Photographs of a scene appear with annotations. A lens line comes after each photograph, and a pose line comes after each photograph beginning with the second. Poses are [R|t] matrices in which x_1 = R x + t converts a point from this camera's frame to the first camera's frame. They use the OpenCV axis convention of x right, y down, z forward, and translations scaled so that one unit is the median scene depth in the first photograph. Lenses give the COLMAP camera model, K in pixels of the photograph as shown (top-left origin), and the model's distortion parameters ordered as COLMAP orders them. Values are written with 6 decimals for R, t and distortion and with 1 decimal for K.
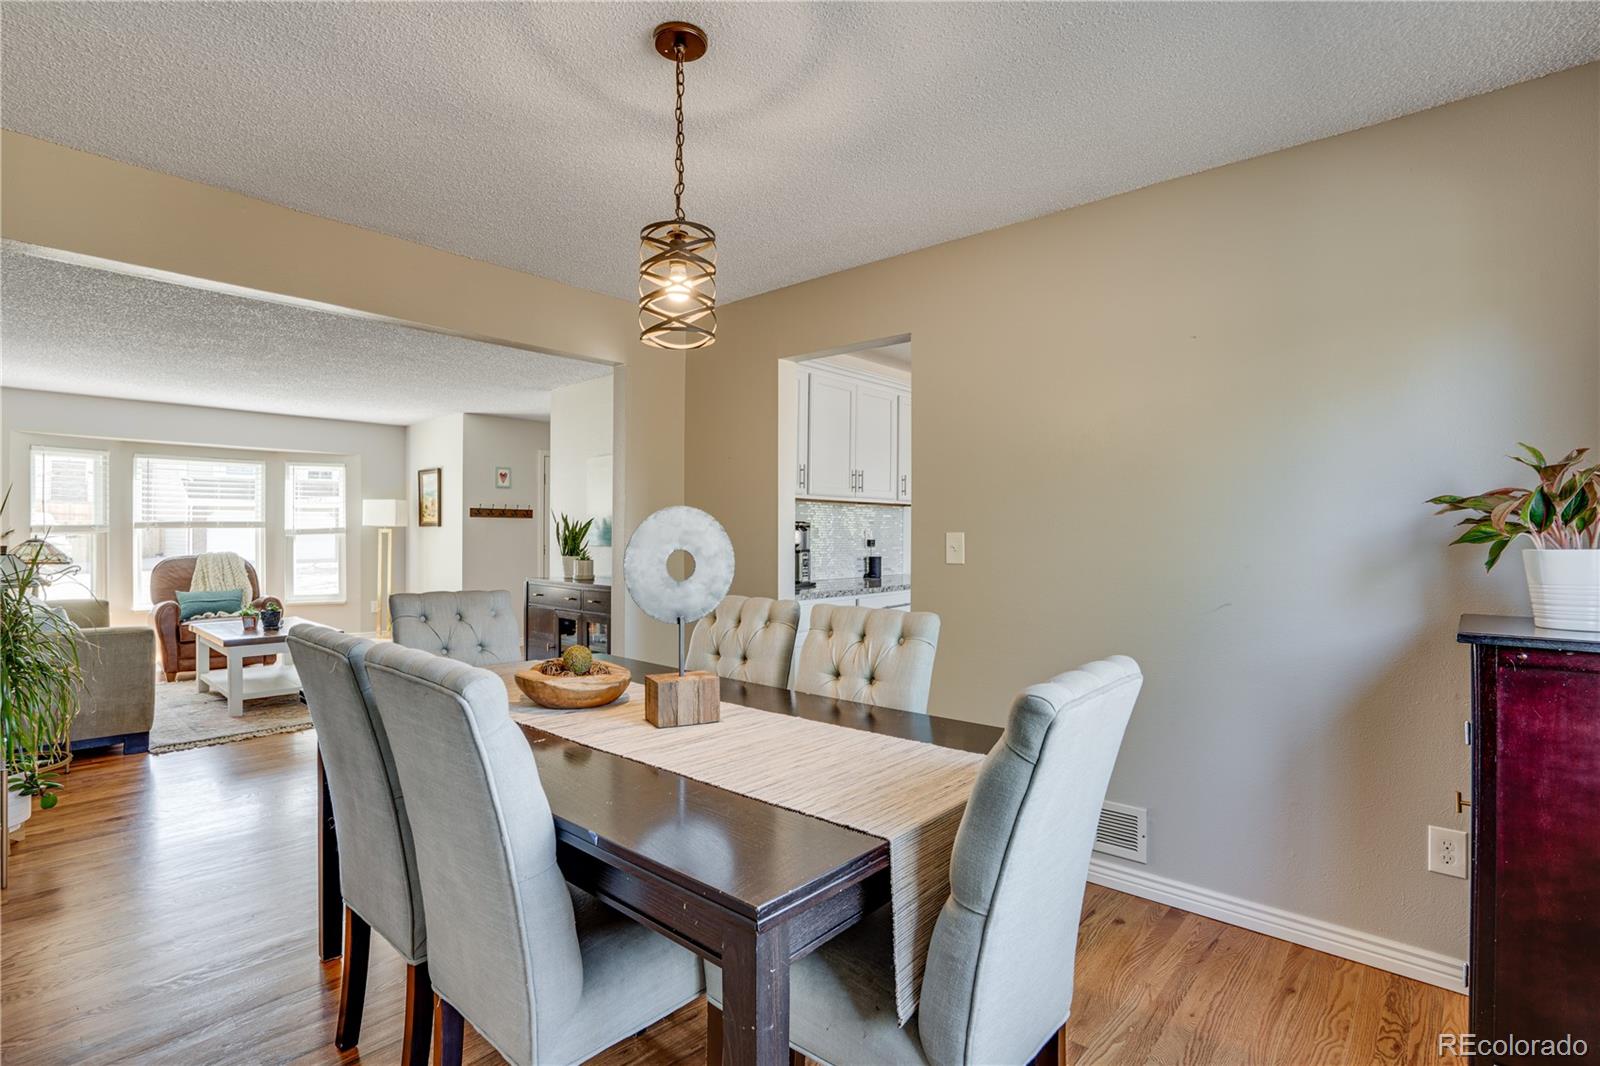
lens RADIAL K [[748.6, 0, 807.5], [0, 748.6, 537.1], [0, 0, 1]] dist [-0.047269, 0.013898]
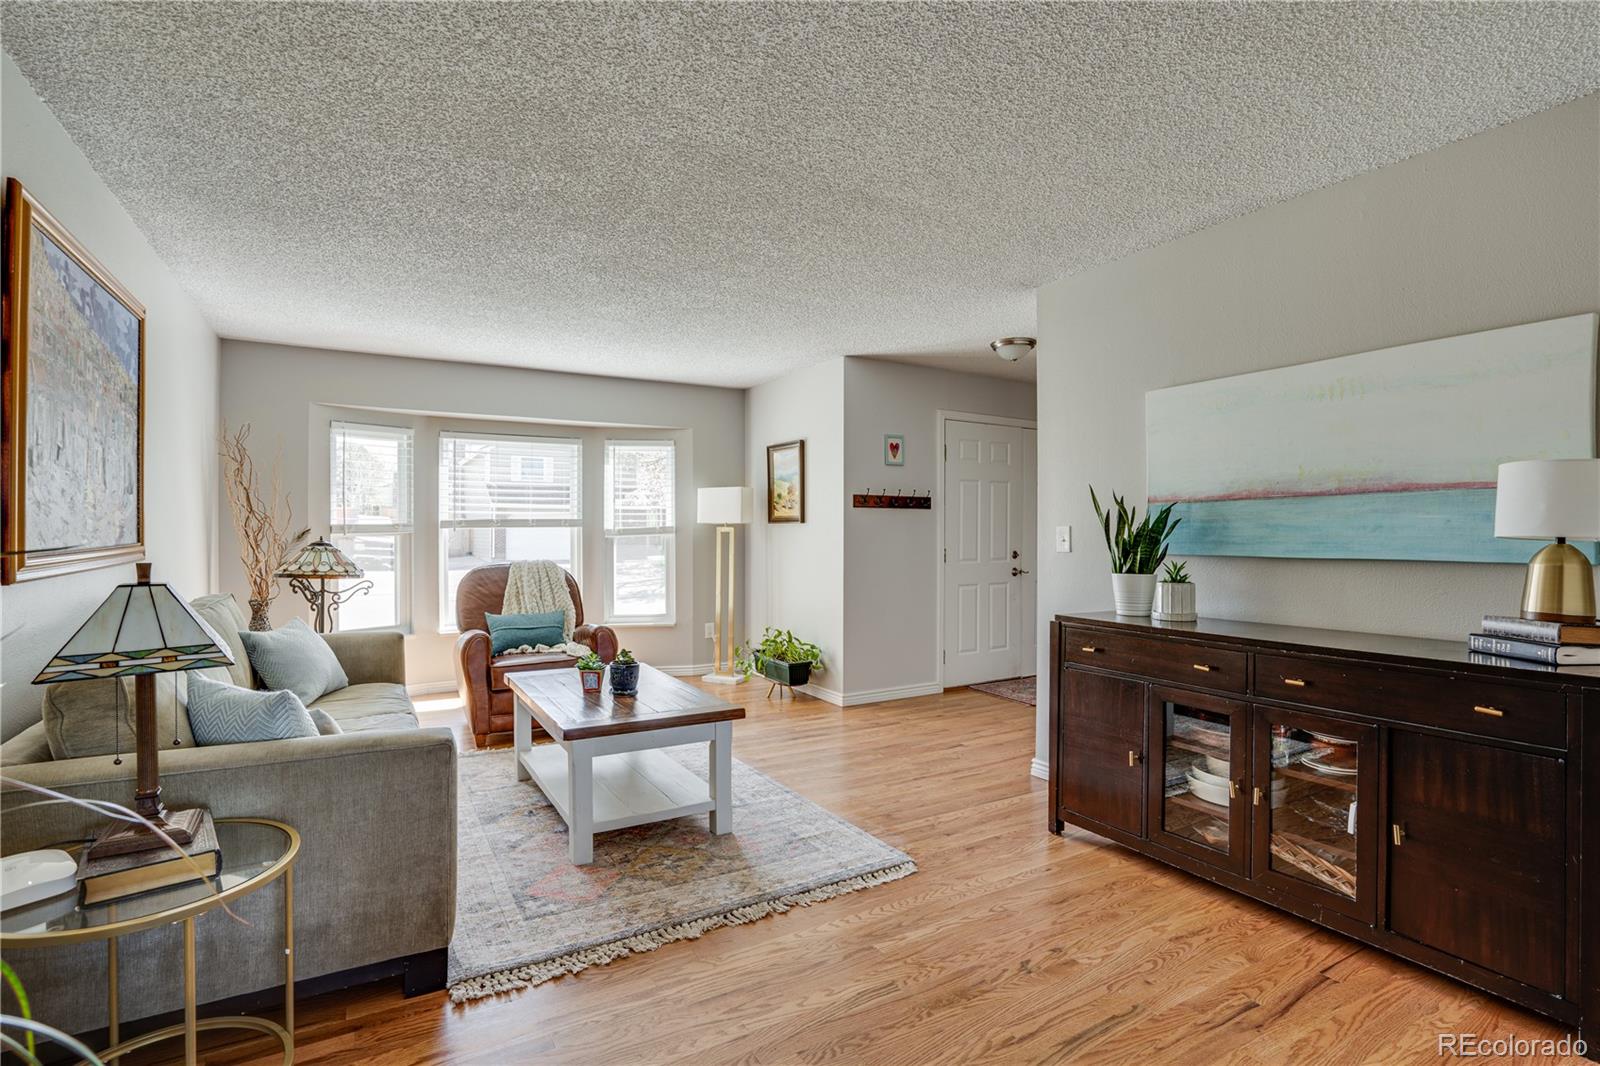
lens RADIAL K [[748.6, 0, 799.2], [0, 748.6, 529.5], [0, 0, 1]] dist [-0.047269, 0.013898]
pose [[0.952420, -0.005669, -0.304735, -0.307085], [0.002844, 0.999949, -0.009714, -0.001432], [0.304775, 0.008385, 0.952388, 0.347560]]
